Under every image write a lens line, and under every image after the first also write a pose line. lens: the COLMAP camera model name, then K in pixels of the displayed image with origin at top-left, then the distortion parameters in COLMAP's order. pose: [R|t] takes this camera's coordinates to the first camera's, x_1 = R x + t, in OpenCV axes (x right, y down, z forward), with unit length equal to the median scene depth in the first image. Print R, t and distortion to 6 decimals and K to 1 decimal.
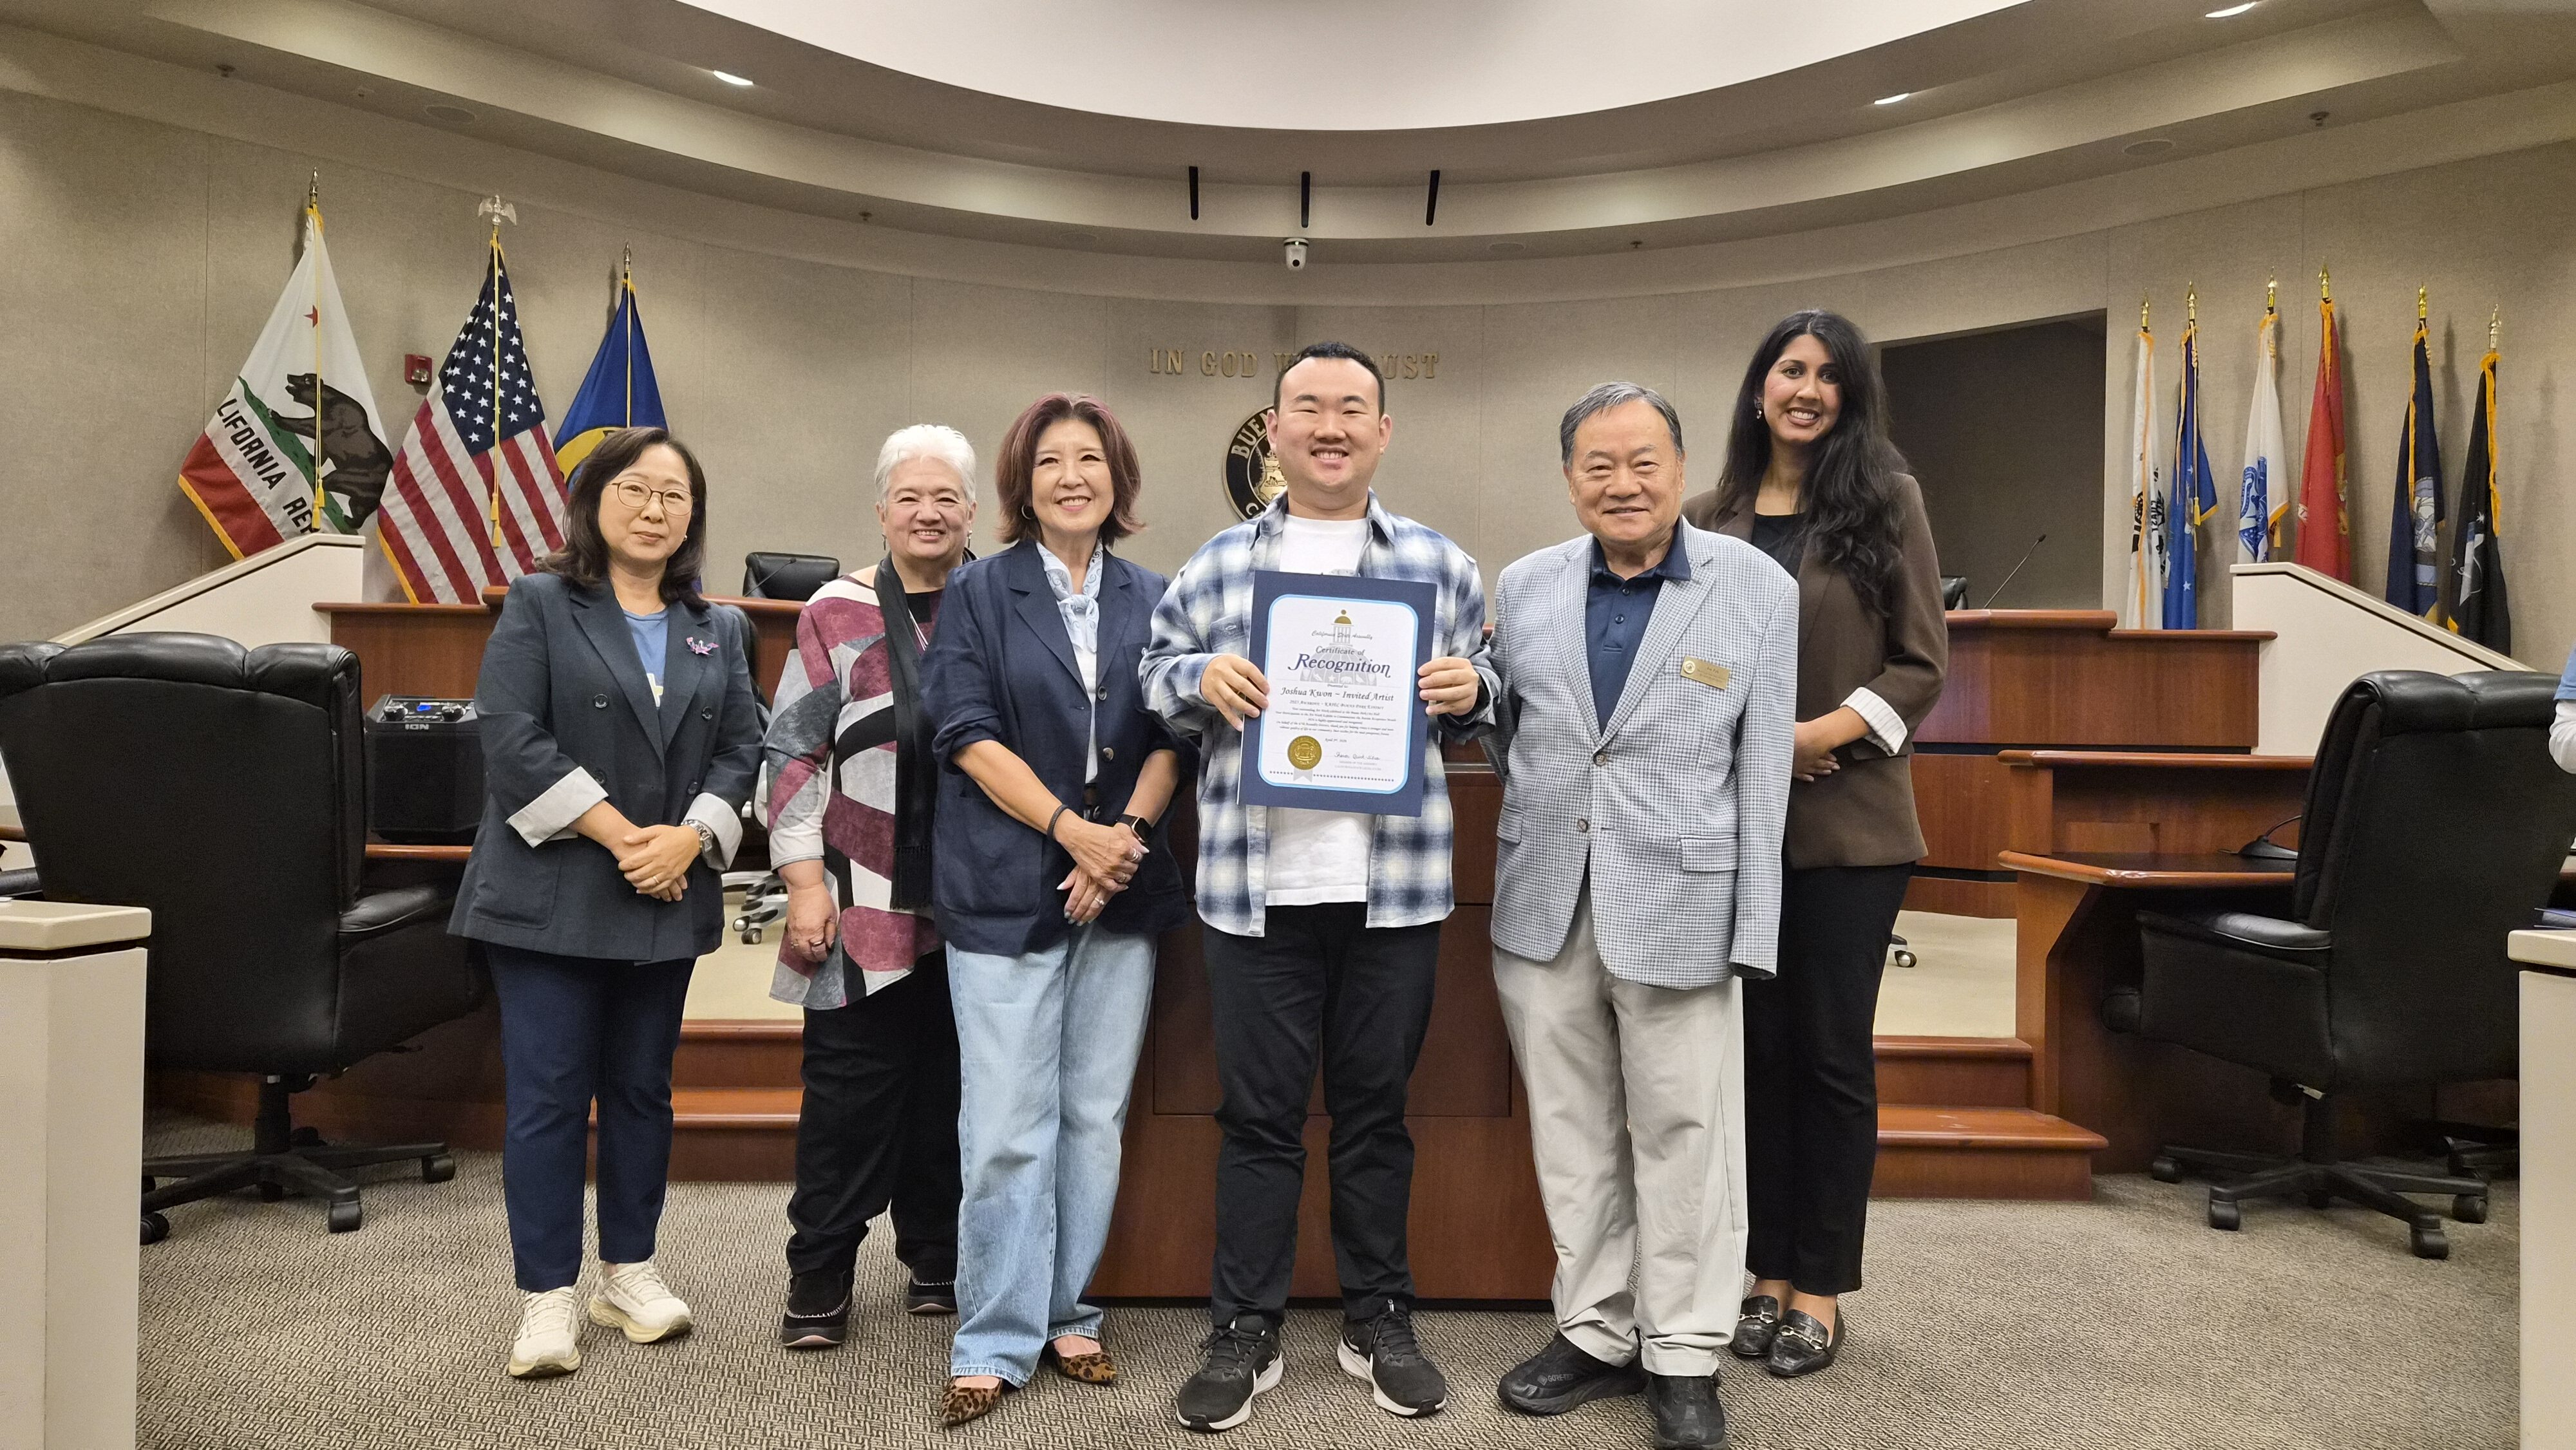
lens RADIAL K [[1751.8, 0, 1304.0], [0, 1751.8, 713.4], [0, 0, 1]] dist [0.055426, -0.050019]
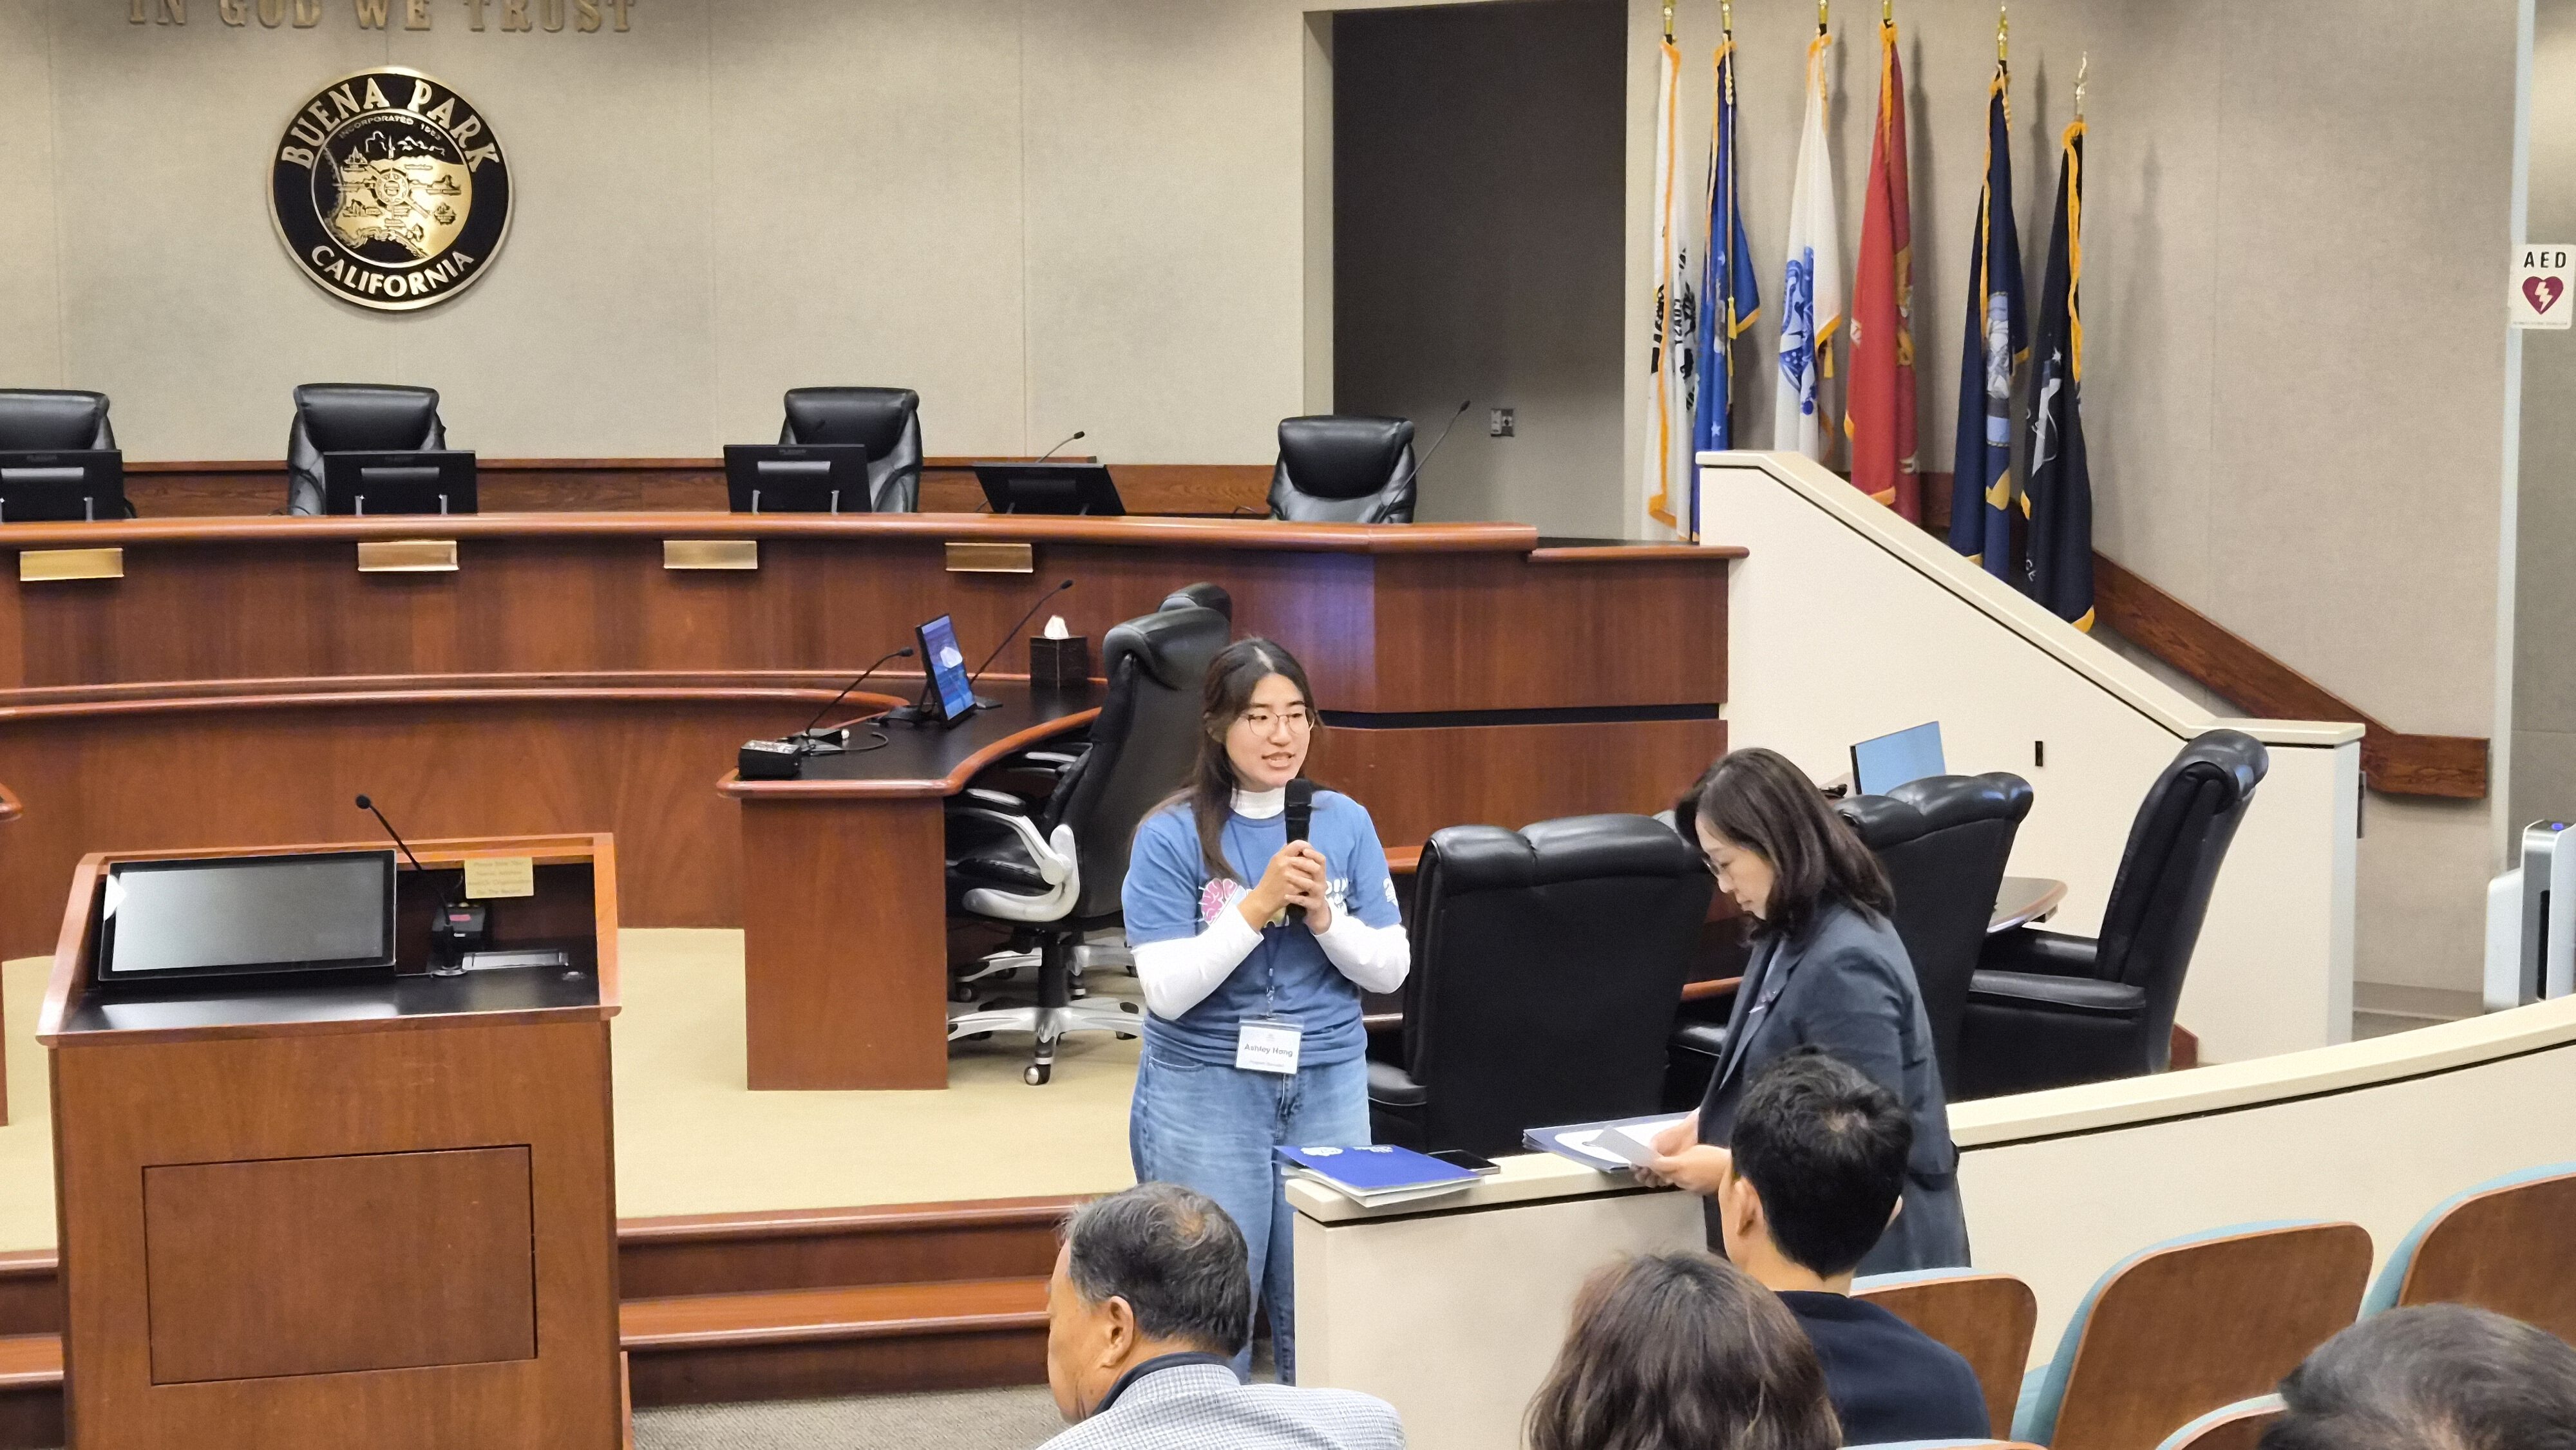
lens RADIAL K [[3853.5, 0, 1271.3], [0, 3853.5, 698.4], [0, 0, 1]] dist [0.093404, 0.000000]
pose [[0.981531, -0.039383, 0.187206, 0.045796], [0.018292, 0.993418, 0.113078, -0.153050], [-0.190427, -0.107565, 0.975791, -0.485915]]
